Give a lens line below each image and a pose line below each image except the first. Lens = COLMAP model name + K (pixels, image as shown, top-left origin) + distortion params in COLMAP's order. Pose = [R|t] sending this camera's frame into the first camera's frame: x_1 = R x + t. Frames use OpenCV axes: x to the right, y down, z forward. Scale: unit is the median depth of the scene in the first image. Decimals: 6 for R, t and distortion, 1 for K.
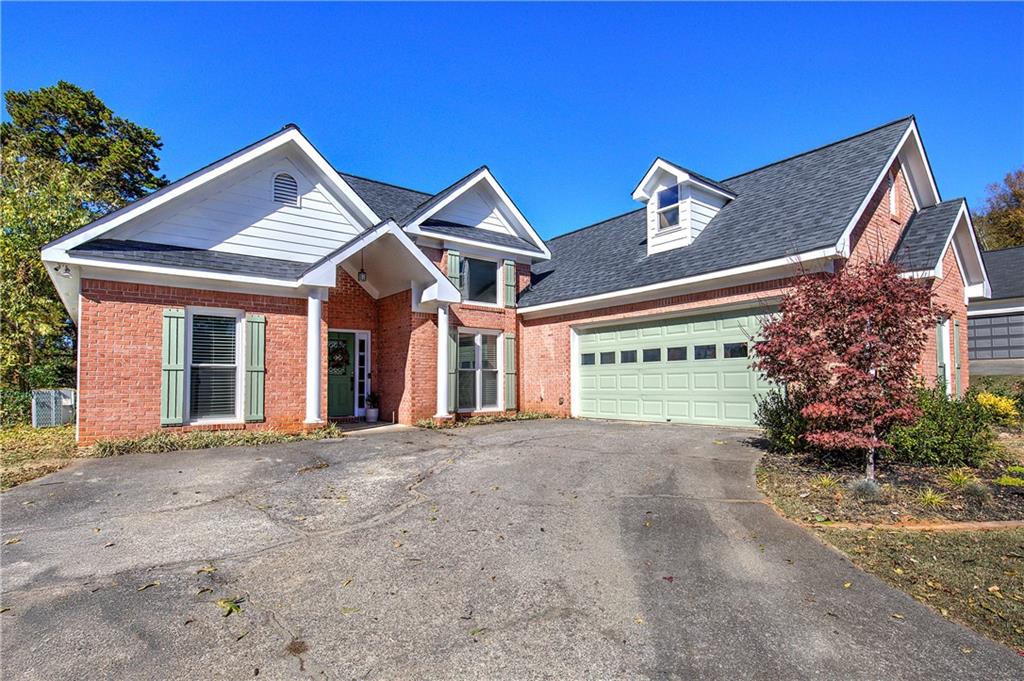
lens RADIAL K [[522.8, 0, 512.6], [0, 522.8, 366.2], [0, 0, 1]] dist [0.005740, -0.000750]
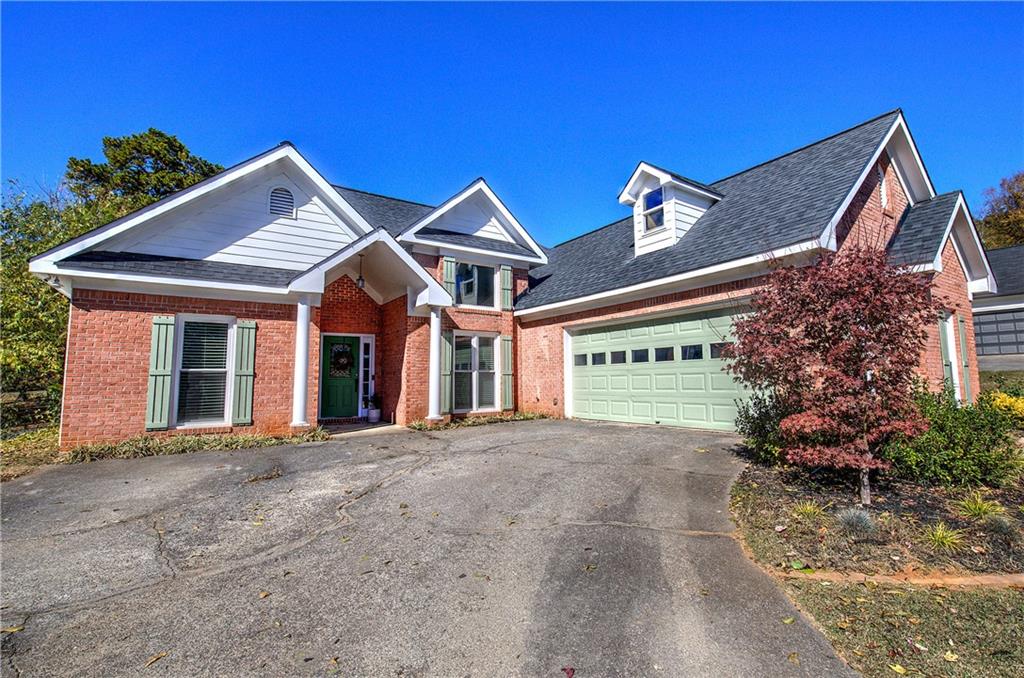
lens RADIAL K [[464.2, 0, 516.6], [0, 464.2, 335.5], [0, 0, 1]] dist [-0.002636, 0.000152]
pose [[0.997831, -0.012318, -0.064669, 0.085999], [0.008304, 0.998043, -0.061980, -0.006453], [0.065306, 0.061309, 0.995980, 0.102073]]
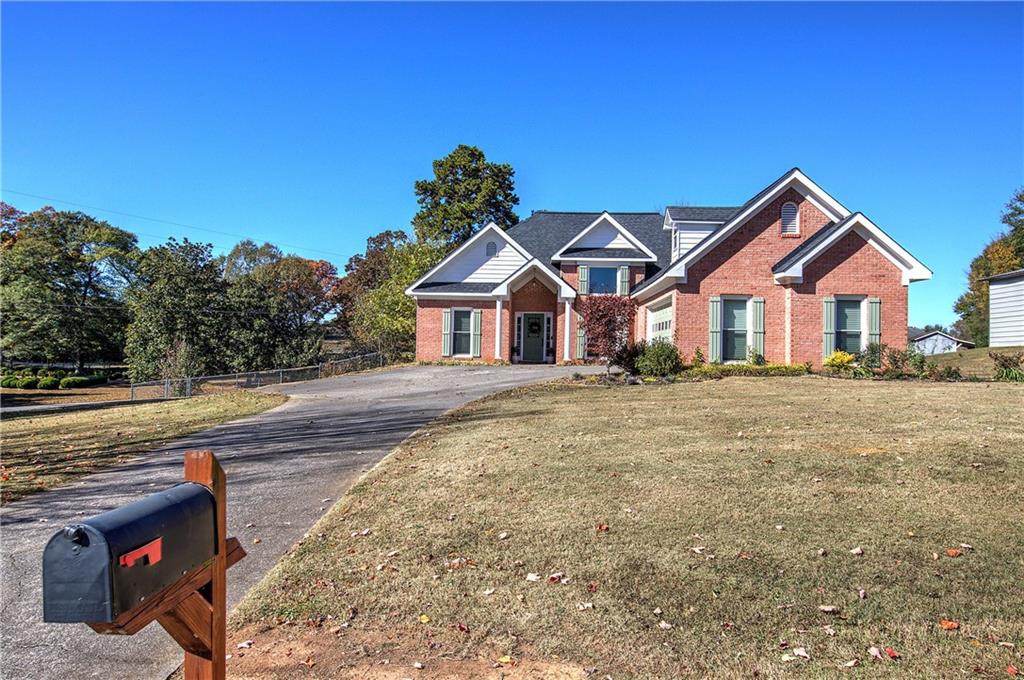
lens RADIAL K [[624.4, 0, 512.8], [0, 624.4, 352.4], [0, 0, 1]] dist [0.002218, 0.000198]
pose [[0.769617, 0.020130, -0.638189, 1.115978], [-0.000702, 0.999529, 0.030680, 0.002580], [0.638506, -0.023164, 0.769268, -0.801381]]
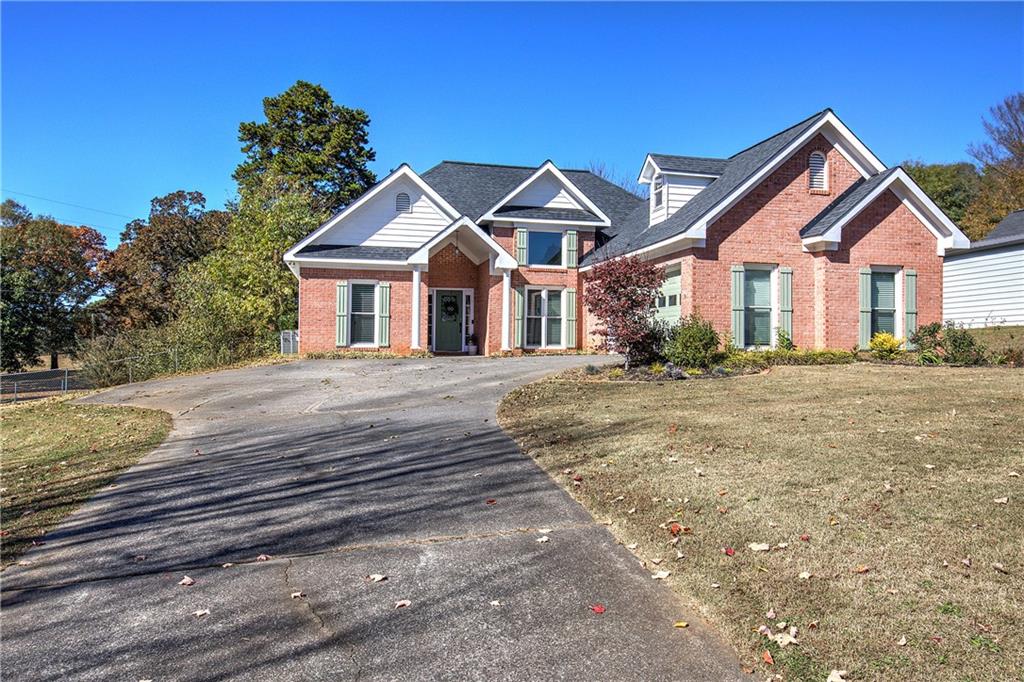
lens RADIAL K [[700.5, 0, 512.0], [0, 700.5, 341.0], [0, 0, 1]] dist [0.005509, -0.001556]
pose [[0.910918, 0.010220, -0.412460, 0.664488], [0.000679, 0.999655, 0.026268, 0.023883], [0.412586, -0.024208, 0.910597, -0.717975]]
